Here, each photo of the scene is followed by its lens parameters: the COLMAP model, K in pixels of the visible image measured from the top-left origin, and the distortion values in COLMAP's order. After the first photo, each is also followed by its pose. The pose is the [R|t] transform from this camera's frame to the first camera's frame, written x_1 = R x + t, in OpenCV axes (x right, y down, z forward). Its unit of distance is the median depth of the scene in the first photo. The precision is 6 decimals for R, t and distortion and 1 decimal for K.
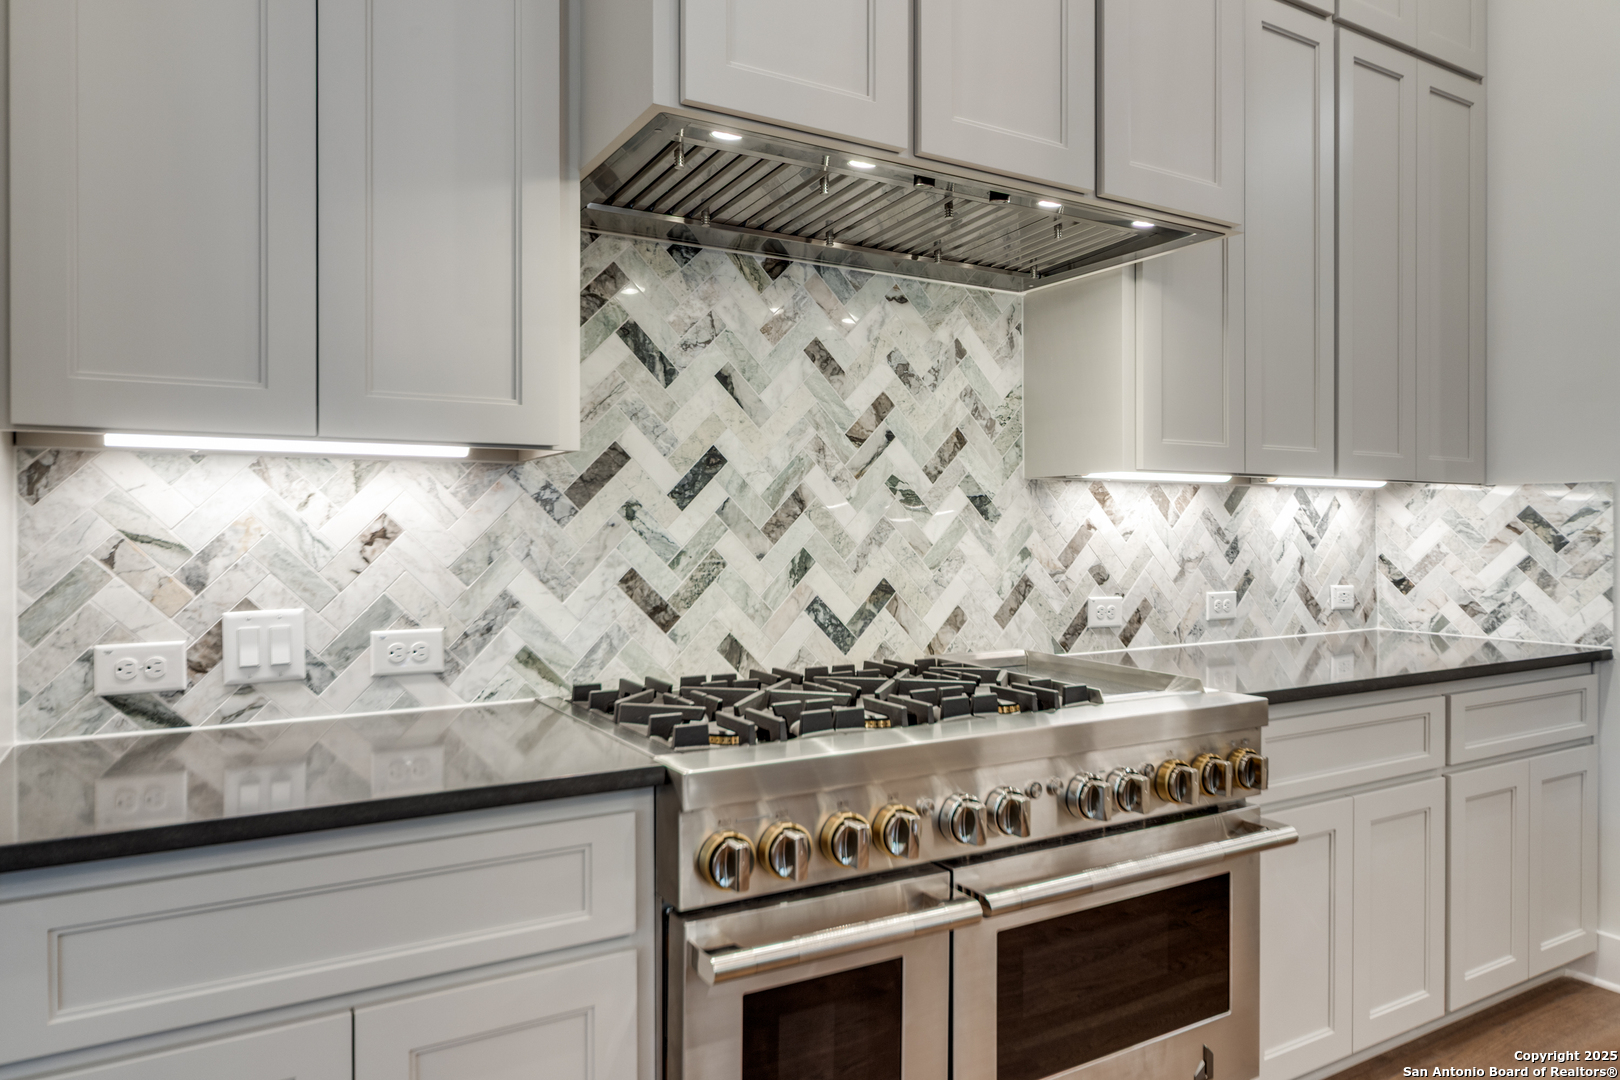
lens RADIAL K [[1052.3, 0, 805.6], [0, 1052.3, 536.7], [0, 0, 1]] dist [-0.001453, -0.000206]
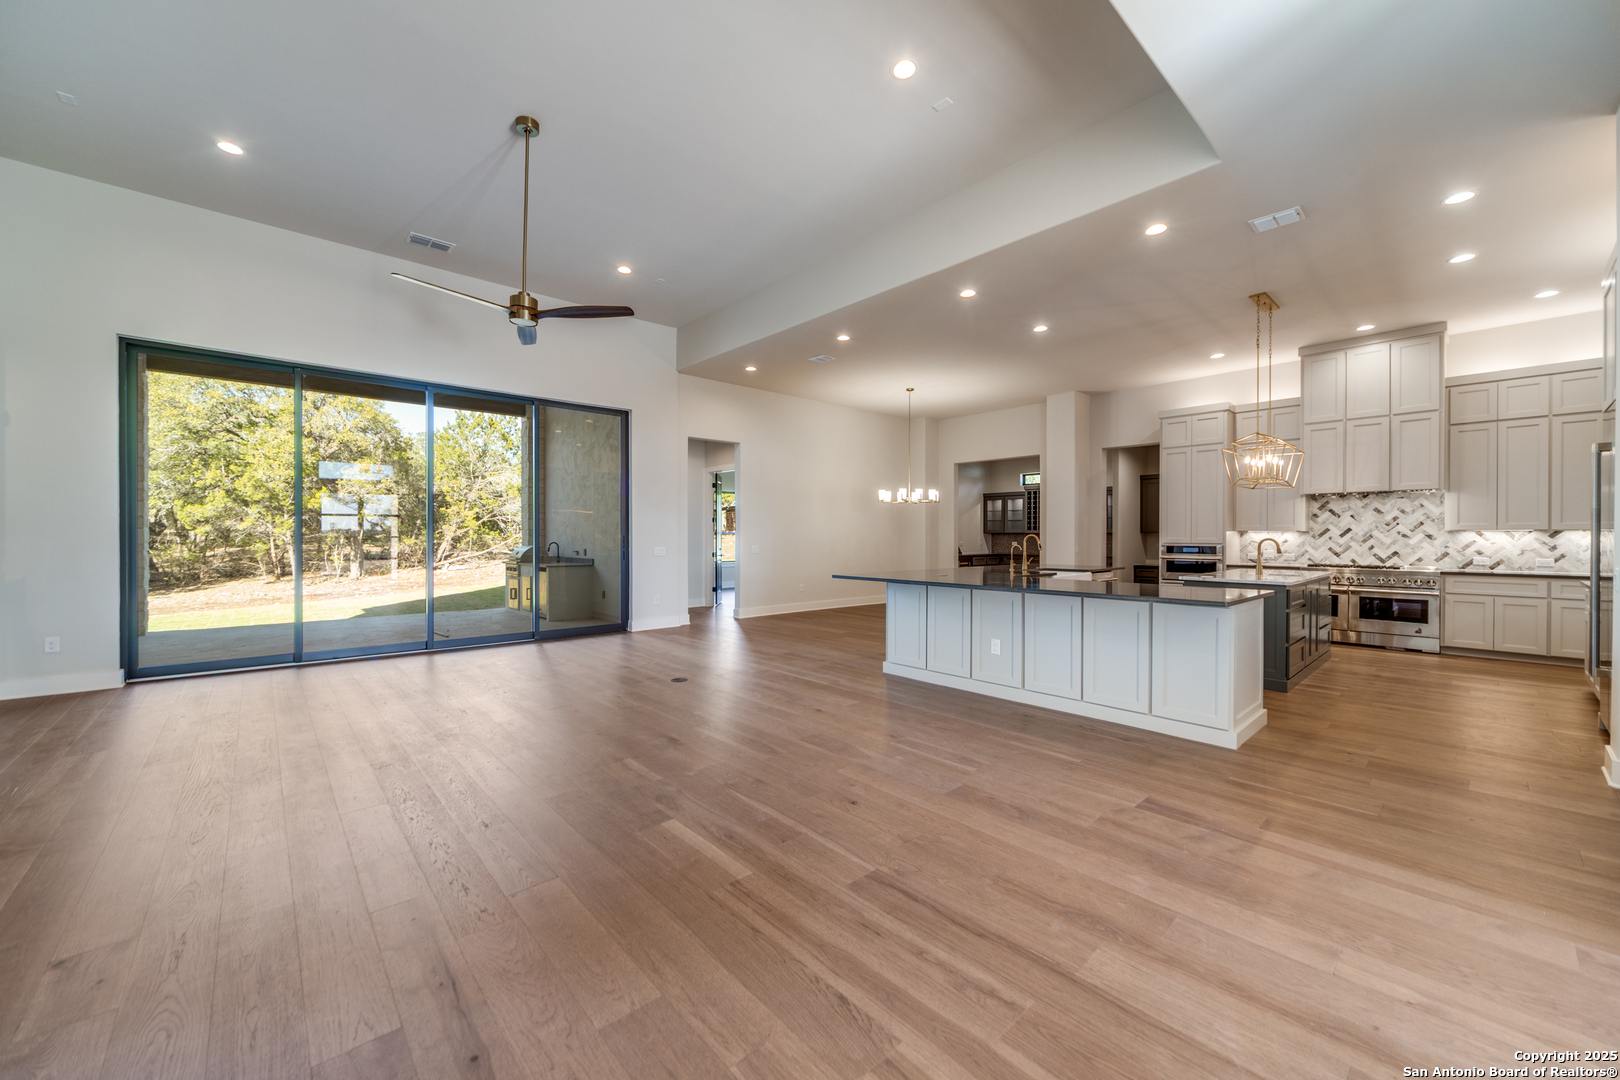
lens RADIAL K [[607.9, 0, 813.2], [0, 607.9, 540.7], [0, 0, 1]] dist [-0.001983, -0.000367]
pose [[0.211200, 0.007013, -0.977418, 2.519766], [-0.012964, 0.999906, 0.004373, 0.014135], [0.977357, 0.011748, 0.211272, -2.598816]]
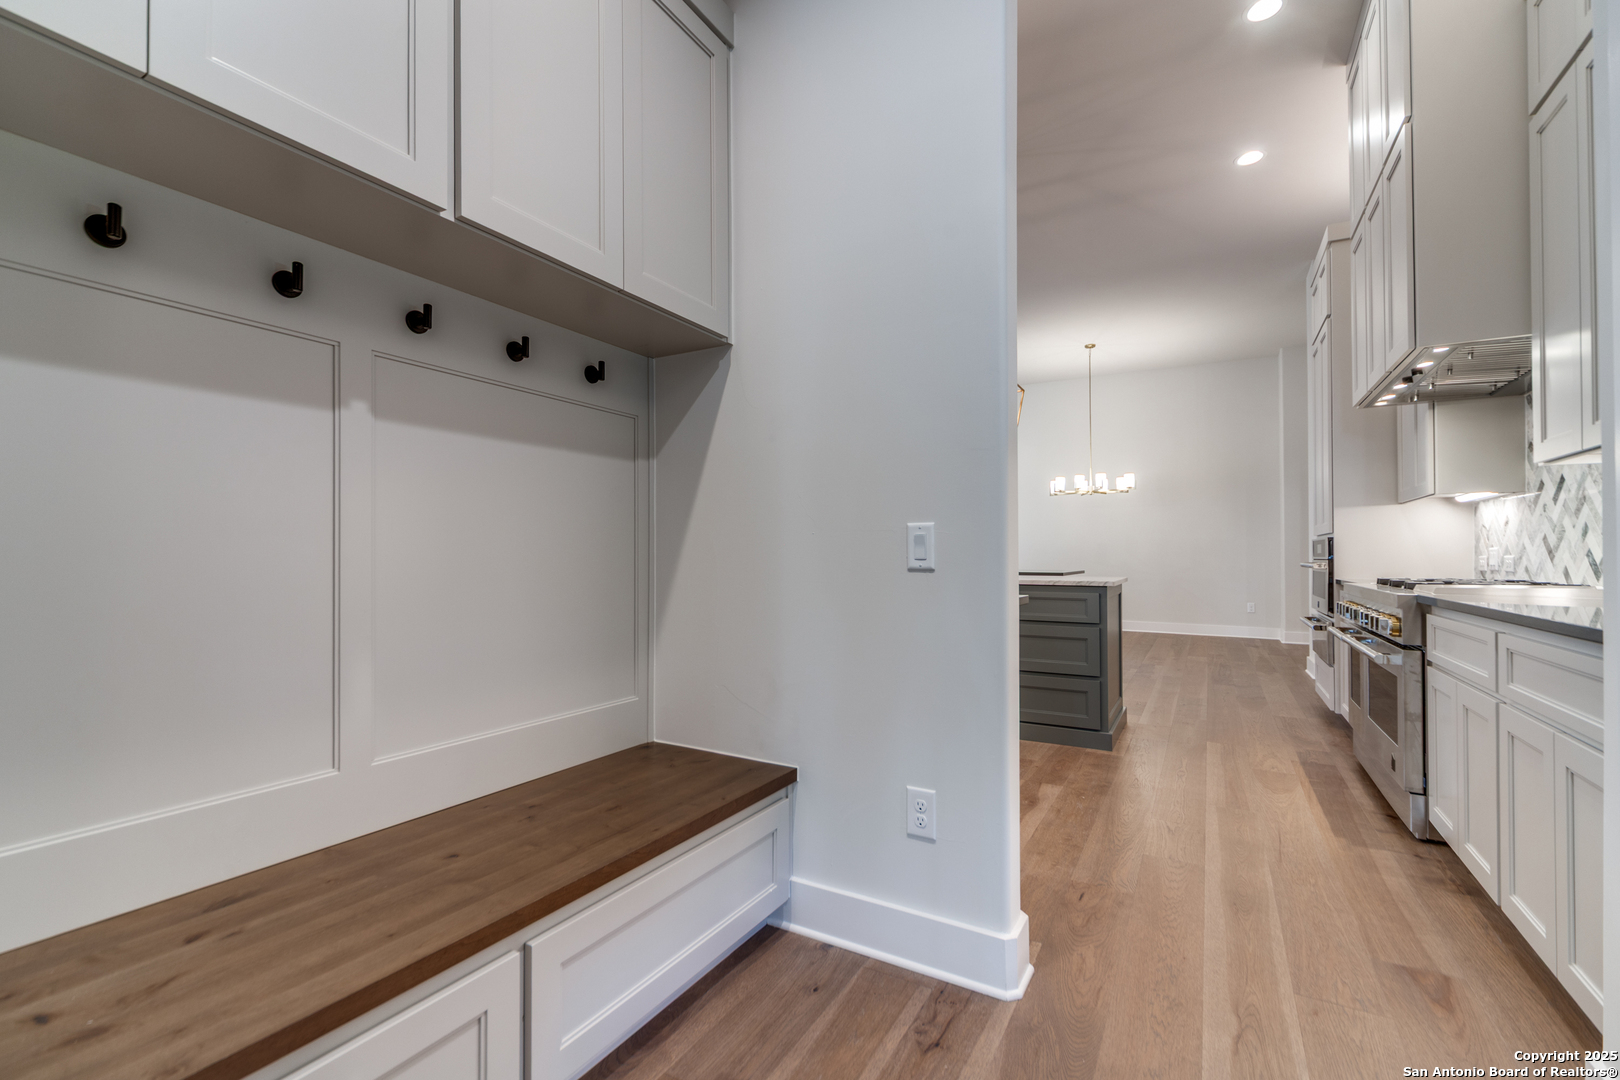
lens RADIAL K [[712.7, 0, 800.4], [0, 712.7, 540.7], [0, 0, 1]] dist [-0.009429, -0.000250]
pose [[-0.868596, -0.015448, -0.495280, 1.752968], [-0.010700, 0.999866, -0.012420, 0.072657], [0.495405, -0.005488, -0.868645, 1.360508]]
